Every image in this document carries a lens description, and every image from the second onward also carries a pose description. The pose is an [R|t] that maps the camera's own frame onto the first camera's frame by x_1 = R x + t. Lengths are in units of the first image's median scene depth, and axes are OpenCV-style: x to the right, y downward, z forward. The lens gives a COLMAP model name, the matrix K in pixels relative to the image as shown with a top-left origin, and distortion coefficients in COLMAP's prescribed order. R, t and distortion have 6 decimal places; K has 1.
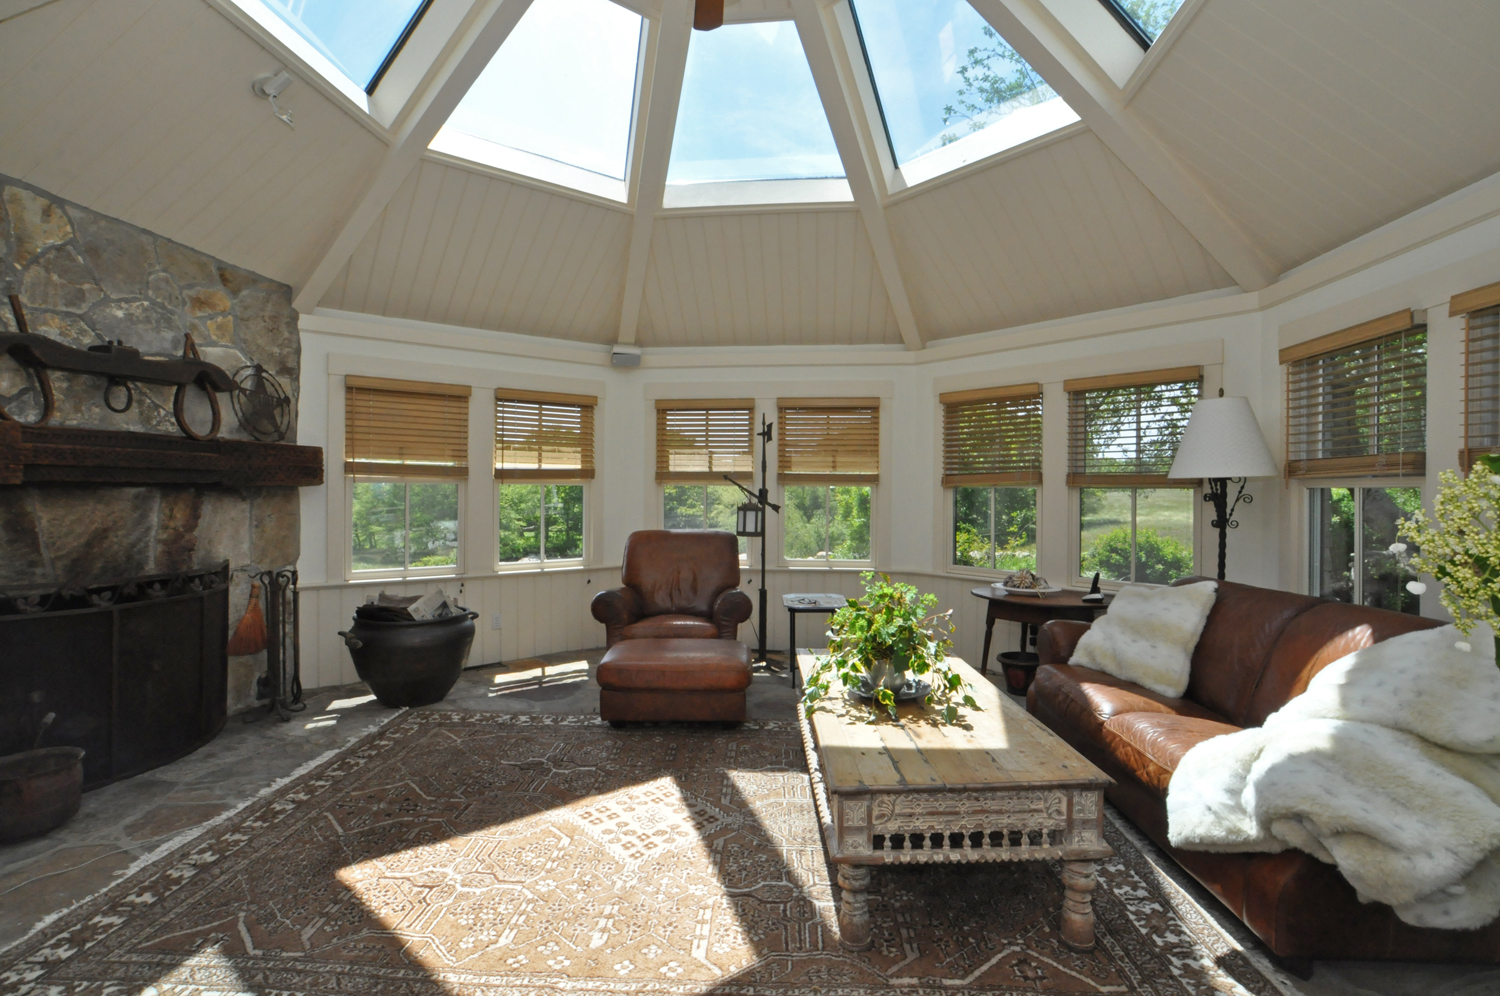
lens RADIAL K [[743.9, 0, 751.4], [0, 743.9, 491.0], [0, 0, 1]] dist [-0.051839, 0.037988]
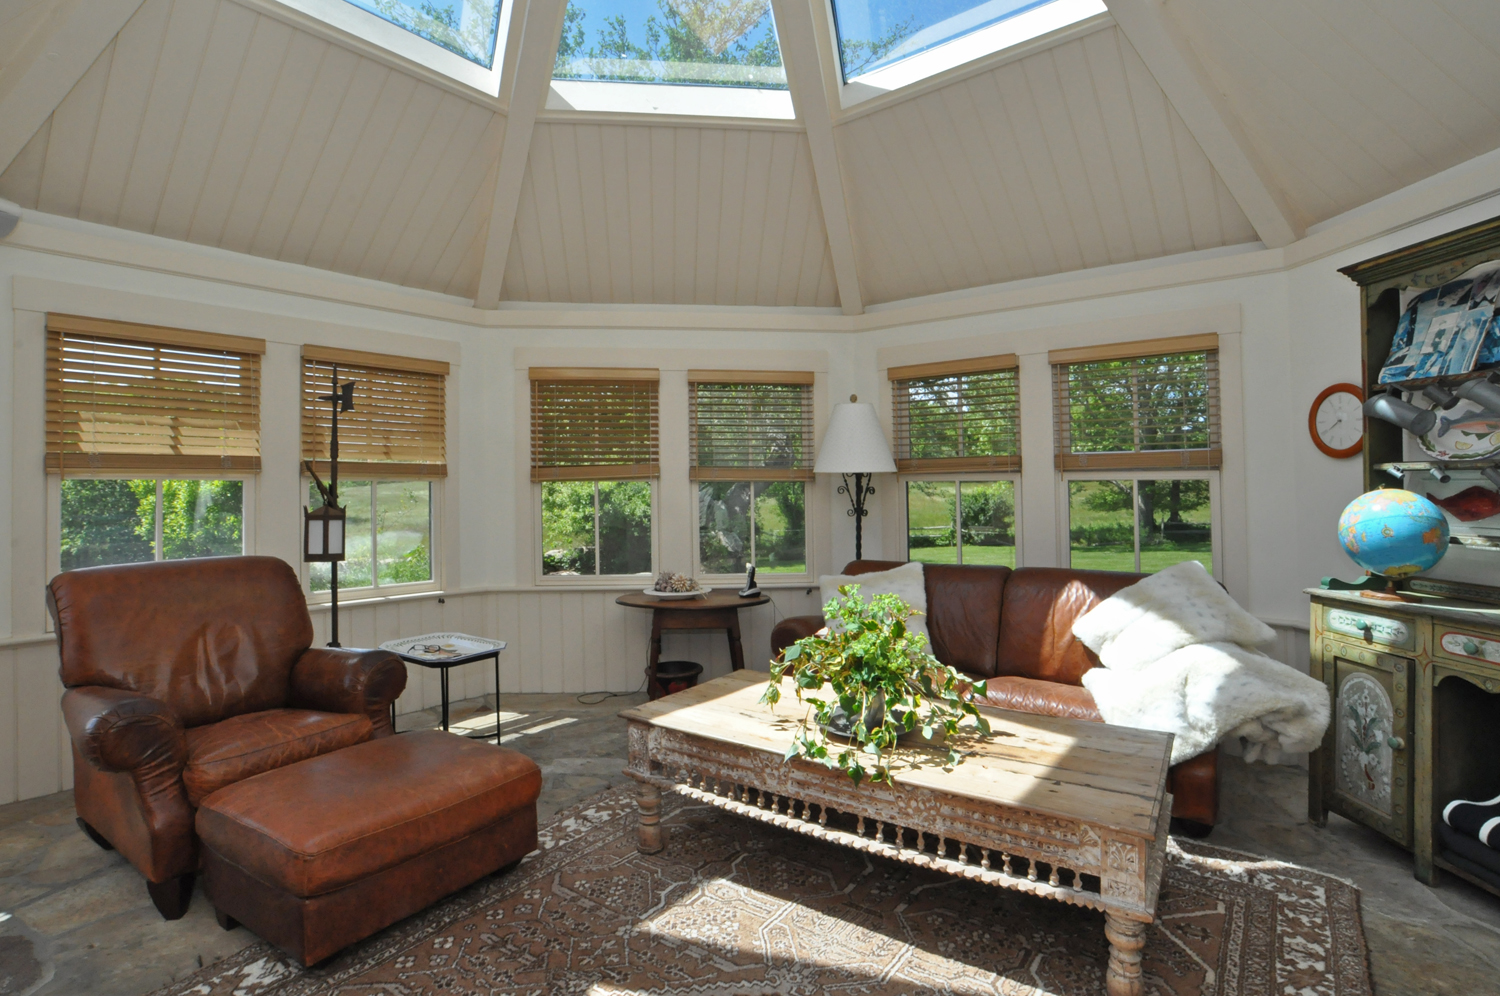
lens RADIAL K [[773.2, 0, 725.6], [0, 773.2, 463.9], [0, 0, 1]] dist [-0.079894, 0.043075]
pose [[0.541812, 0.020960, 0.840238, -0.418819], [0.008863, 0.999491, -0.030648, 0.002846], [-0.840453, 0.024053, 0.541351, 0.449560]]
